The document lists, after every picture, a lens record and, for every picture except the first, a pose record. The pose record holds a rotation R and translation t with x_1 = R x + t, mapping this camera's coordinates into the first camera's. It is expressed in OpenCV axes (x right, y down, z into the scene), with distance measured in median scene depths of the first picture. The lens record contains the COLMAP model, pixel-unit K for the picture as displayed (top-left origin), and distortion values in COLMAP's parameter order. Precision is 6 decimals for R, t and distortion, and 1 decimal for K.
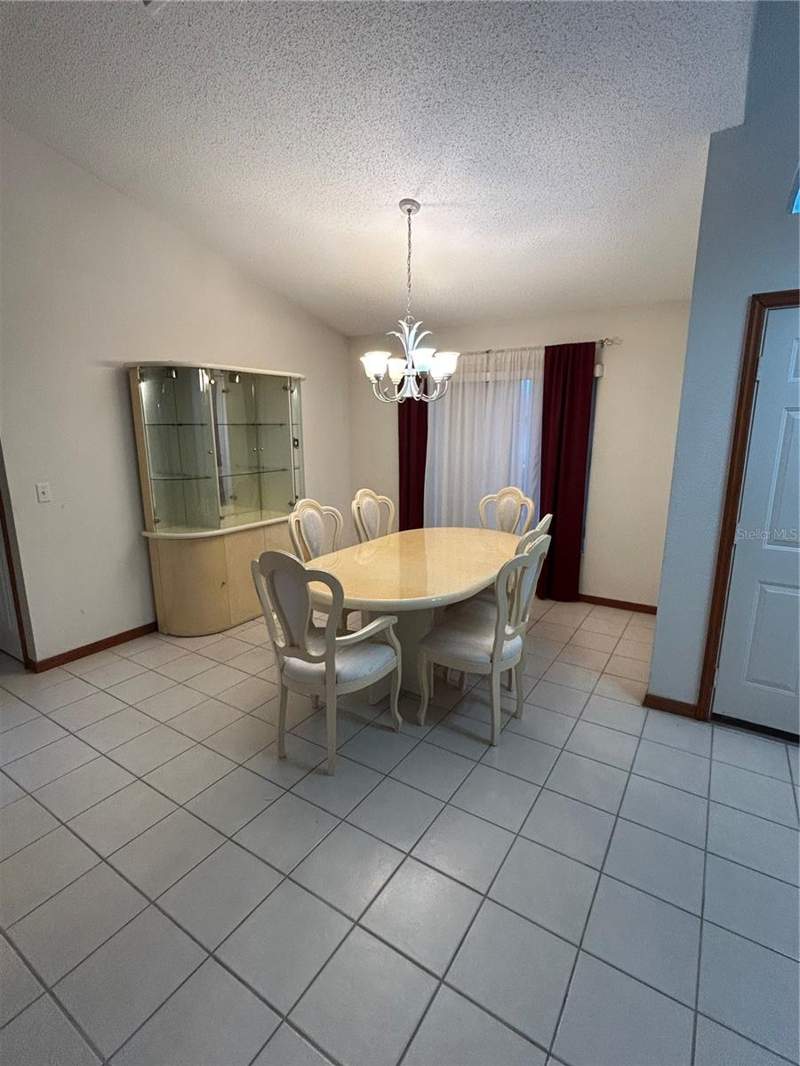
lens RADIAL K [[500.1, 0, 400.0], [0, 500.1, 533.0], [0, 0, 1]] dist [-0.018444, -0.000124]
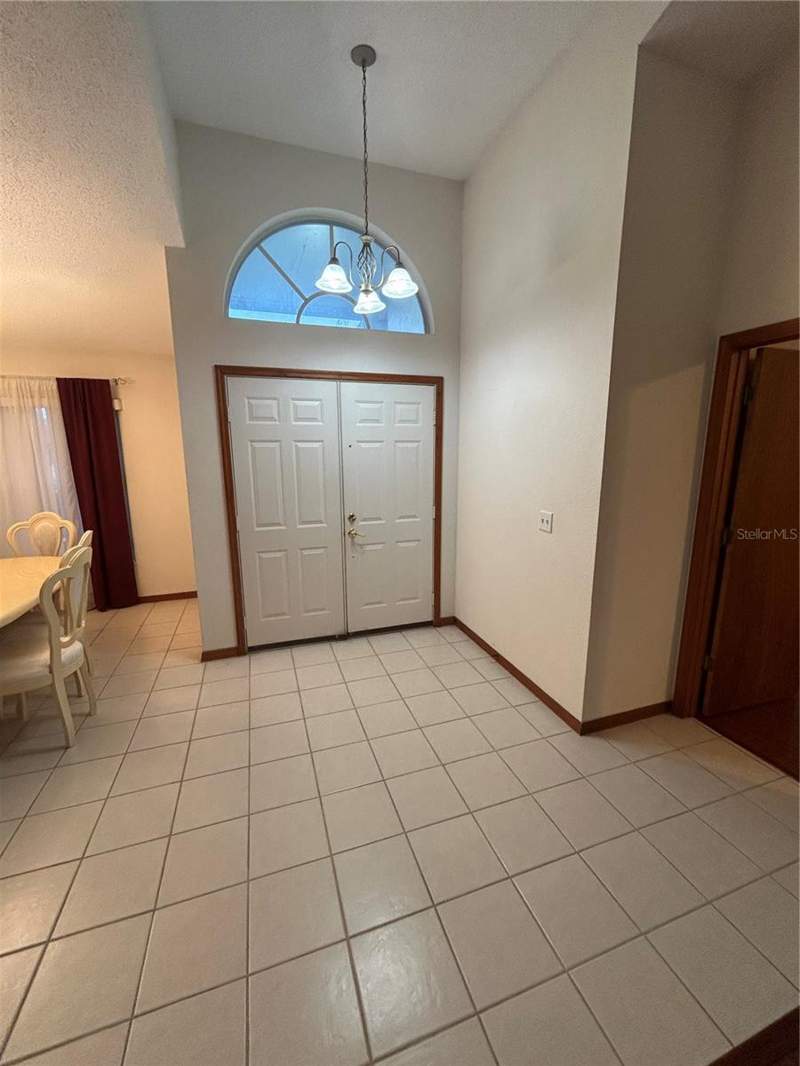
lens RADIAL K [[427.5, 0, 400.0], [0, 427.5, 533.0], [0, 0, 1]] dist [-0.000994, -0.000520]
pose [[0.615621, -0.147400, 0.774134, -0.017269], [0.165330, 0.984647, 0.056006, 0.032000], [-0.770504, 0.093509, 0.630539, -0.155439]]
